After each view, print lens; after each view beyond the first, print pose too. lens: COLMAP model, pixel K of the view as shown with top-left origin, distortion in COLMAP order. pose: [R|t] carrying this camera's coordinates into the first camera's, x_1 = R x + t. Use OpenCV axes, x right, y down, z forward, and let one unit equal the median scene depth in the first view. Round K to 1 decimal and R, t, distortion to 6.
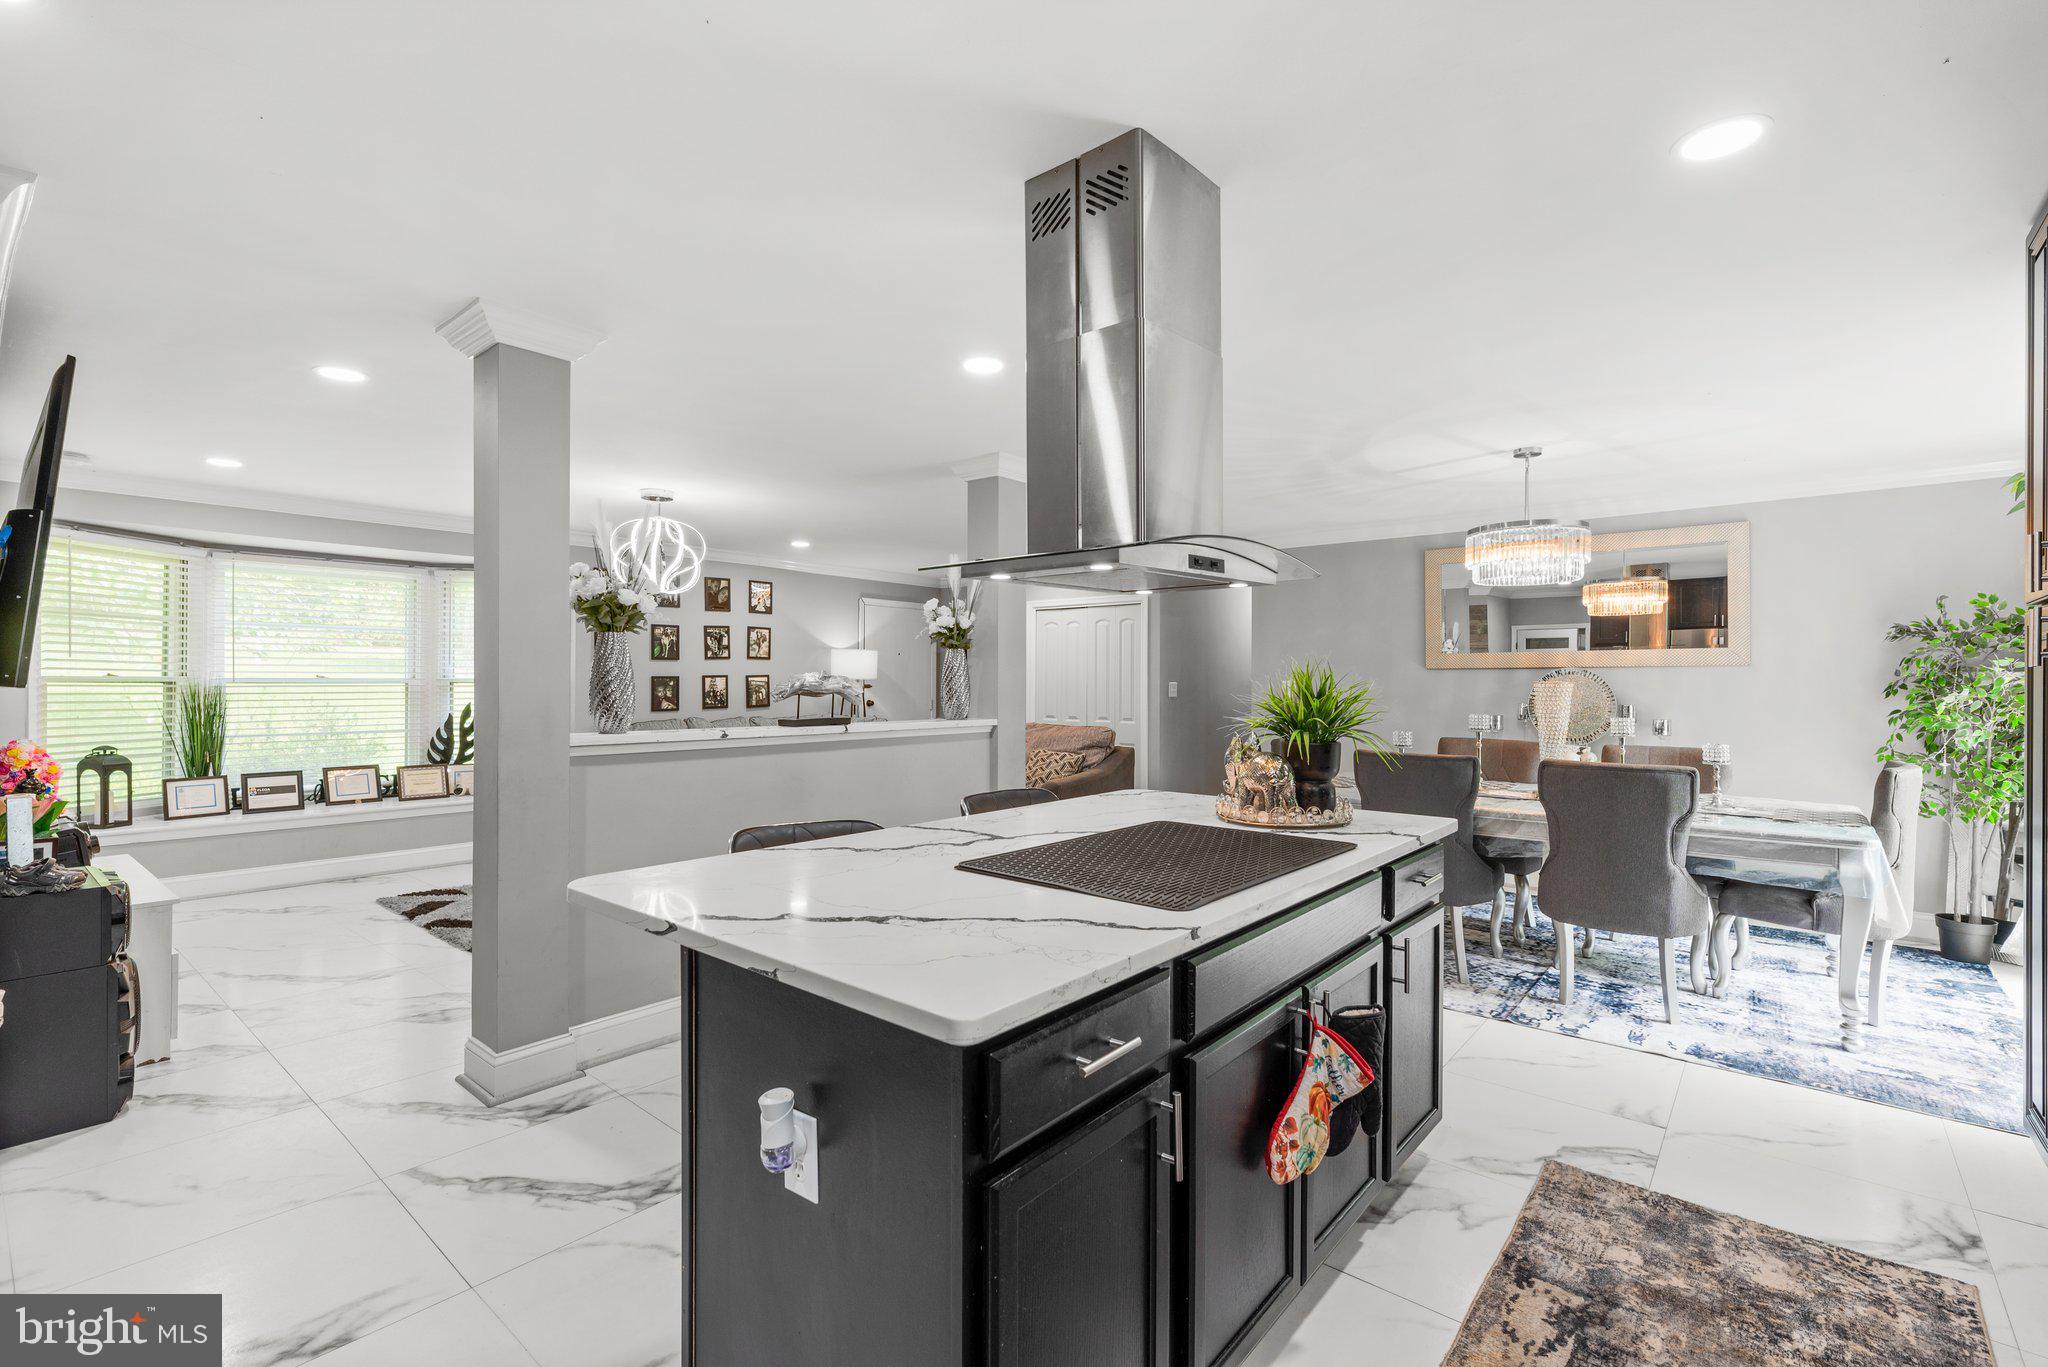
lens RADIAL K [[917.5, 0, 1058.6], [0, 917.5, 665.0], [0, 0, 1]] dist [0.001799, -0.000075]
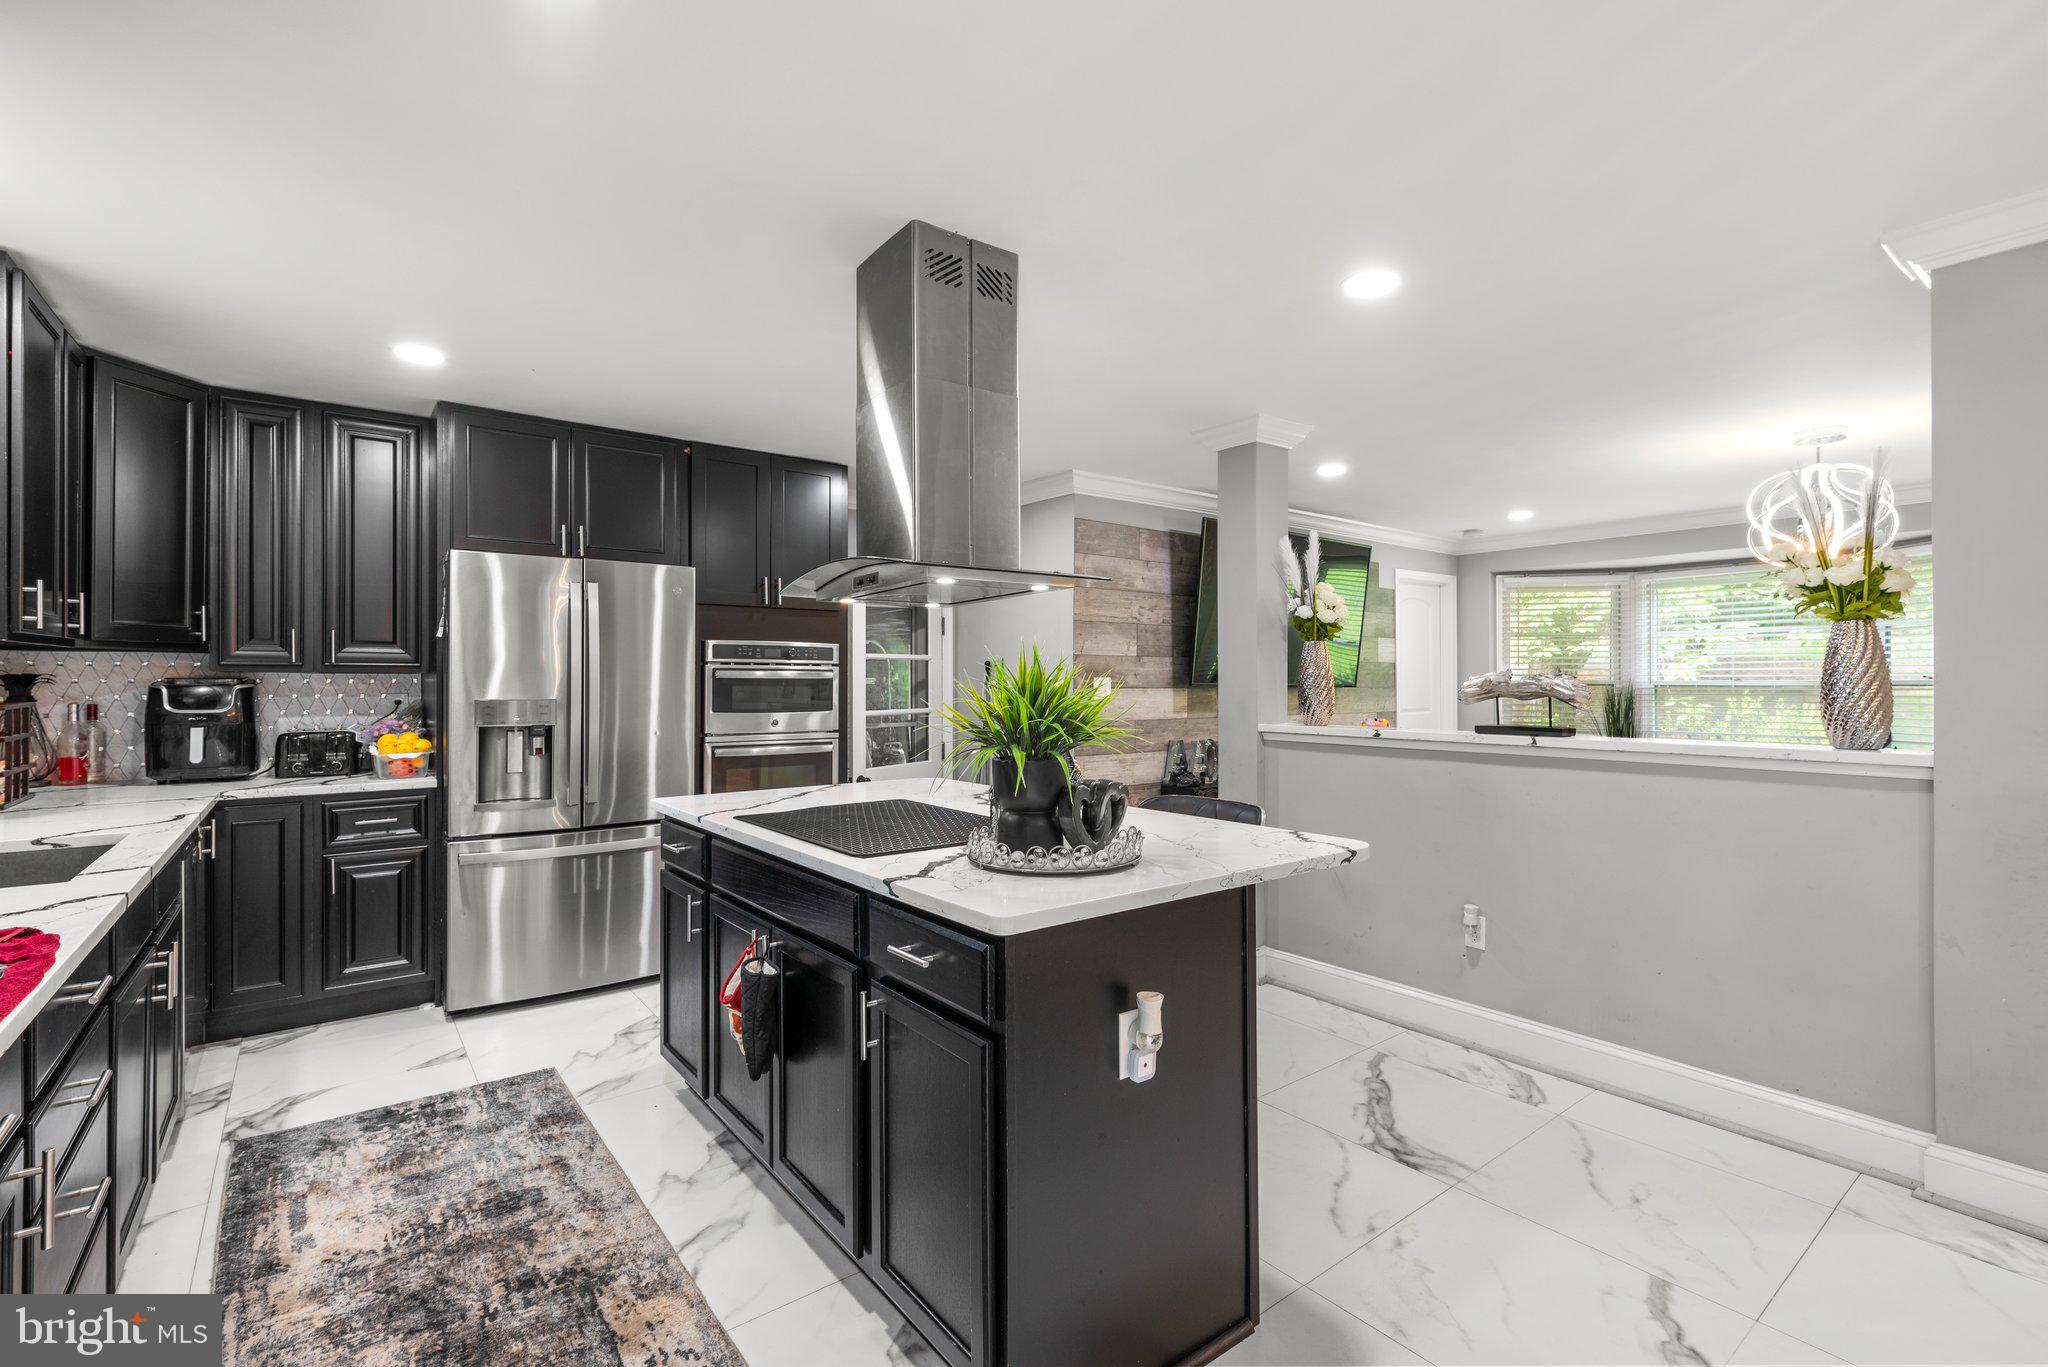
lens RADIAL K [[917.5, 0, 1030.5], [0, 917.5, 683.5], [0, 0, 1]] dist [0.001799, -0.000075]
pose [[-0.212613, -0.000212, -0.977136, 0.627906], [0.017879, 0.999832, -0.004108, 0.014584], [0.976973, -0.018343, -0.212573, 0.725591]]
